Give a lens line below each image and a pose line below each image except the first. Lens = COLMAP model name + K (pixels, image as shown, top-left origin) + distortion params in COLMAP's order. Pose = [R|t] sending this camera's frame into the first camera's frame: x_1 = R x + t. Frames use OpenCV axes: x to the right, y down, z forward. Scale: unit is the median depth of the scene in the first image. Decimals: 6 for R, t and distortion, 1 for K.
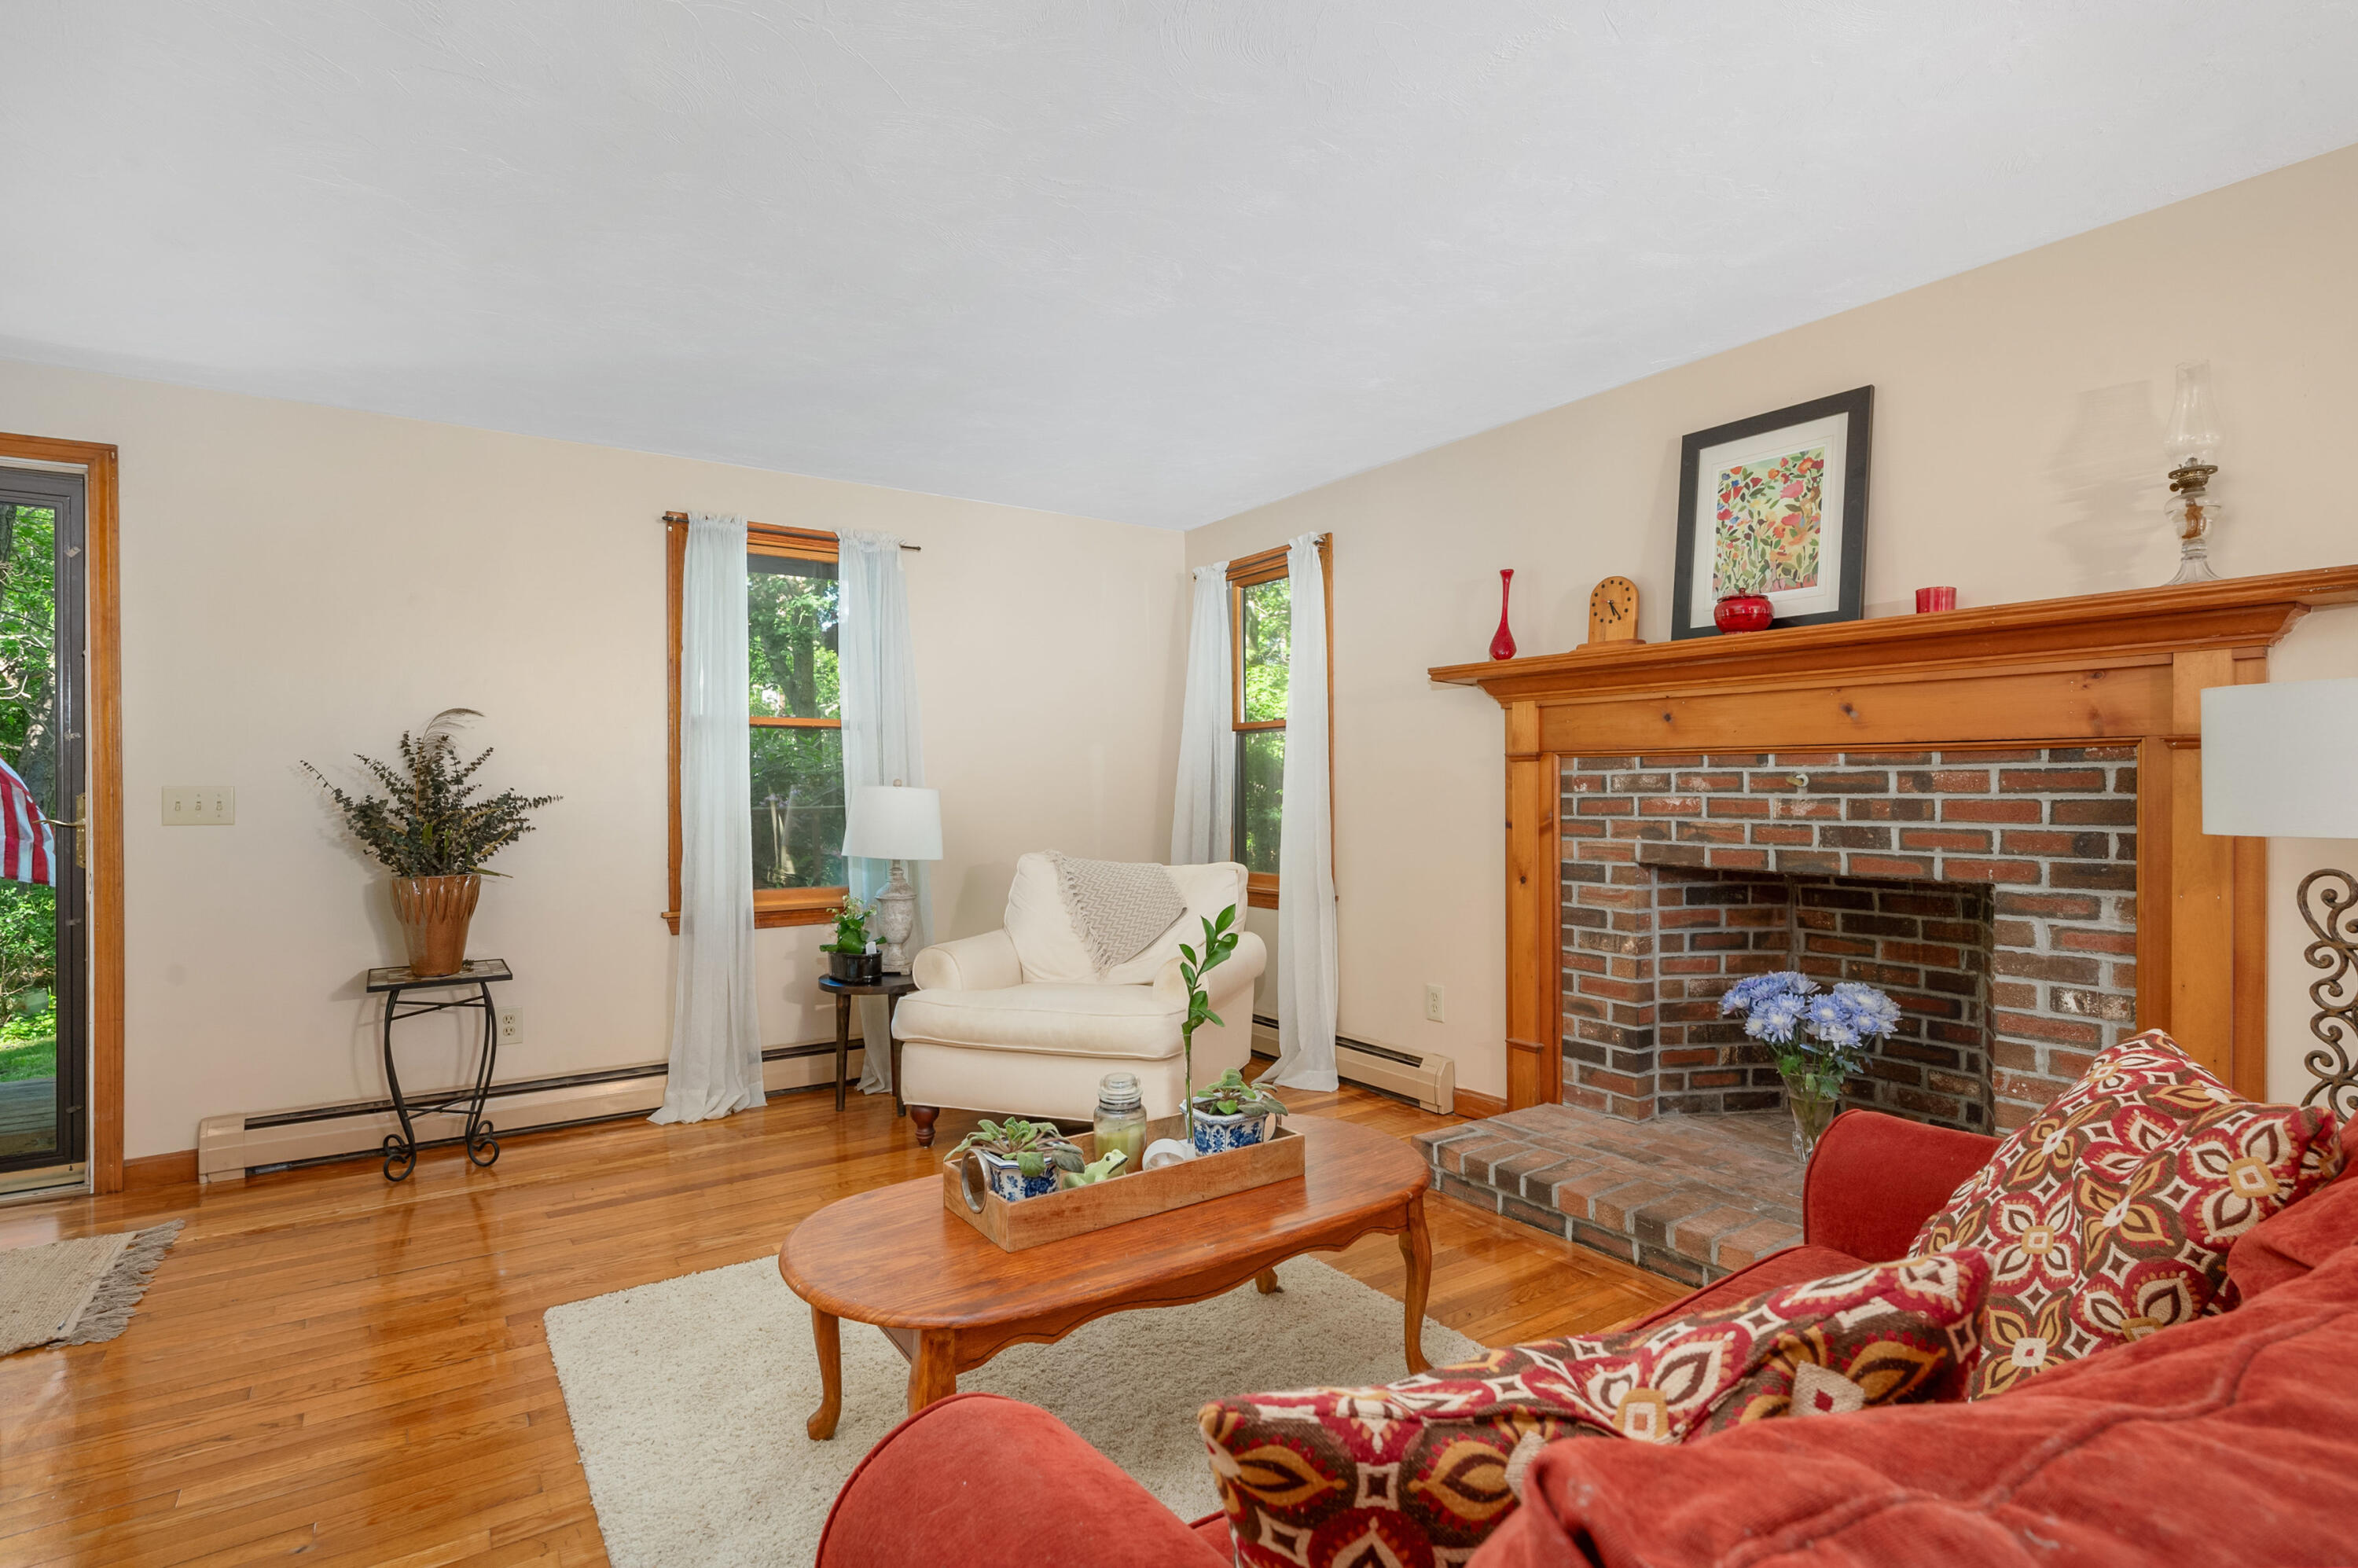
lens RADIAL K [[1138.8, 0, 1172.1], [0, 1138.8, 781.2], [0, 0, 1]] dist [-0.005683, -0.000538]
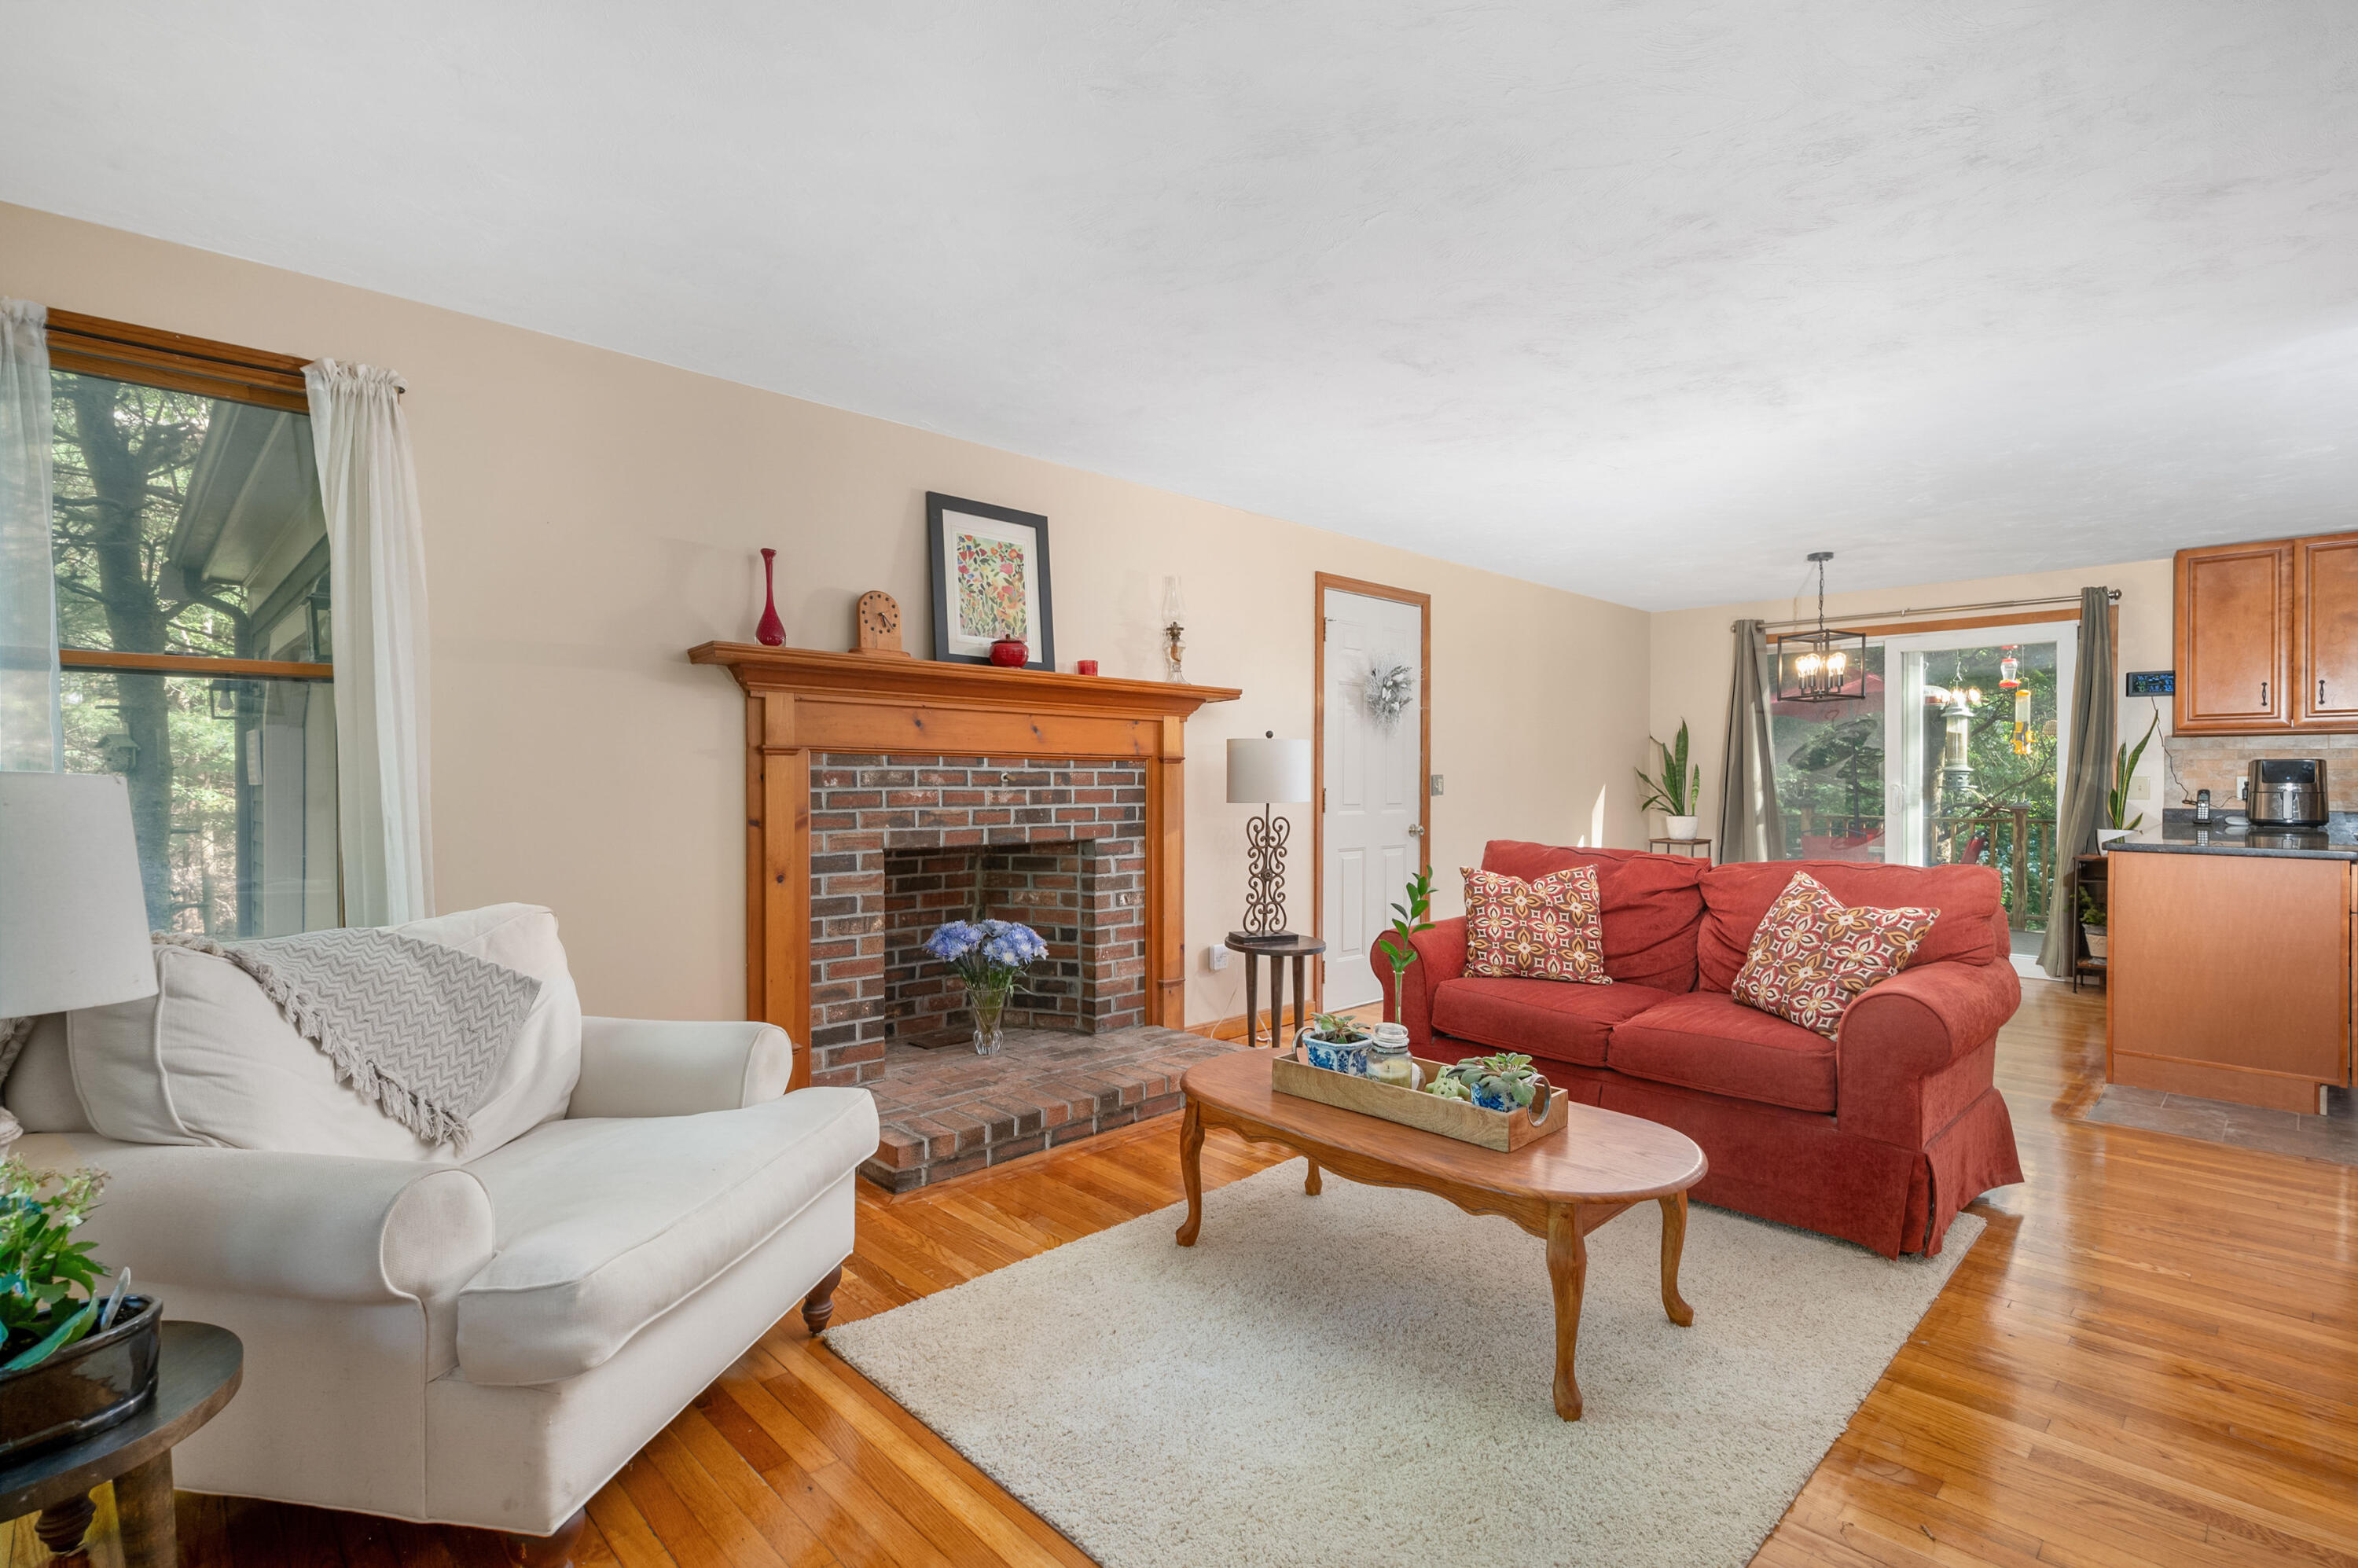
lens RADIAL K [[1124.8, 0, 1175.6], [0, 1124.8, 778.3], [0, 0, 1]] dist [0.001063, -0.001397]
pose [[-0.184971, 0.003307, 0.982738, -0.807782], [-0.005944, 0.999972, -0.004484, 0.005131], [-0.982726, -0.006671, -0.184946, 1.005326]]
